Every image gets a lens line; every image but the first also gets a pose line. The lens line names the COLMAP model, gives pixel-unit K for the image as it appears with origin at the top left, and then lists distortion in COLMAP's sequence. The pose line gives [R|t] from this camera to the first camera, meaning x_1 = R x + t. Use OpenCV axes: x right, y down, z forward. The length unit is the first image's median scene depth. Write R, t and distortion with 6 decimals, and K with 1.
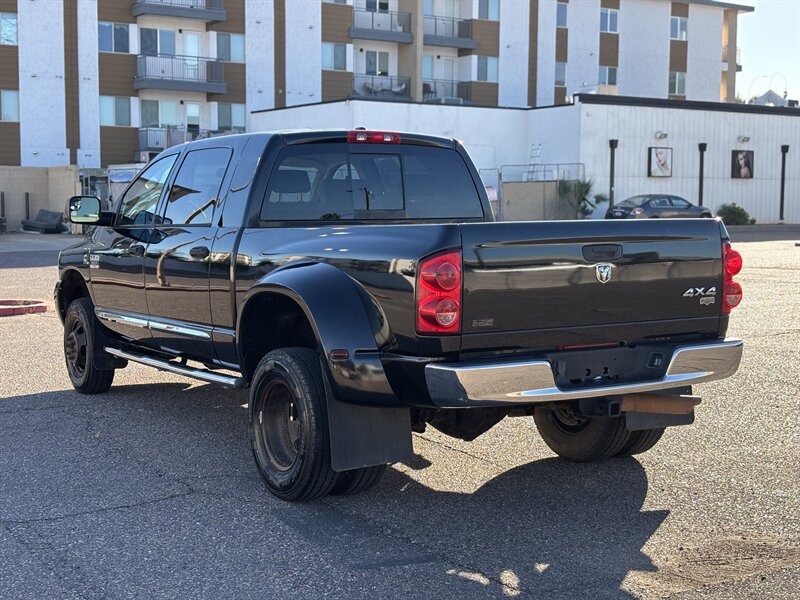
lens RADIAL K [[1227.9, 0, 400.0], [0, 1227.9, 300.0], [0, 0, 1]] dist [0.246545, -1.030555]
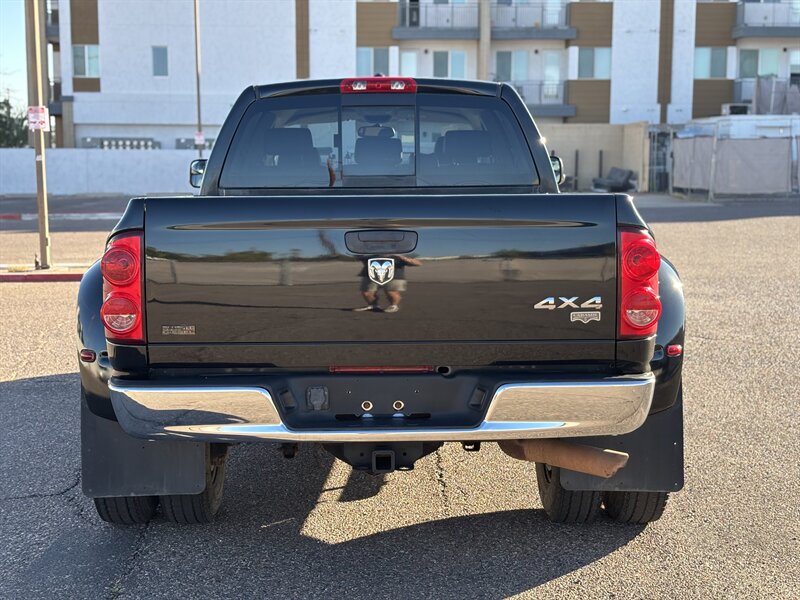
lens RADIAL K [[1227.9, 0, 400.0], [0, 1227.9, 300.0], [0, 0, 1]] dist [0.246545, -1.030555]
pose [[0.854146, 0.057199, -0.516878, 0.415198], [-0.038705, 0.998168, 0.046499, -0.029260], [0.518591, -0.019712, 0.854795, 0.306771]]
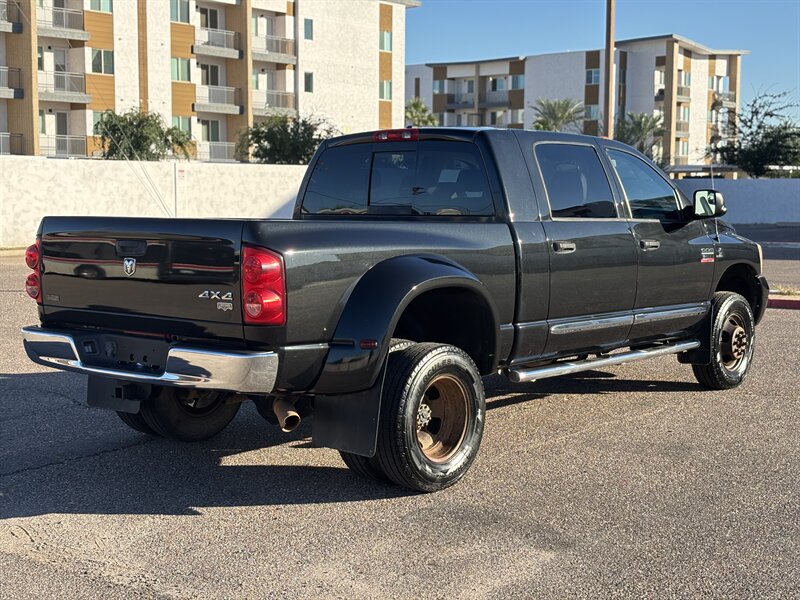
lens RADIAL K [[1227.9, 0, 400.0], [0, 1227.9, 300.0], [0, 0, 1]] dist [0.246545, -1.030555]
pose [[0.309545, 0.086370, -0.946954, 0.964598], [-0.076671, 0.994891, 0.065680, -0.062198], [0.947789, 0.052273, 0.314586, 0.679666]]
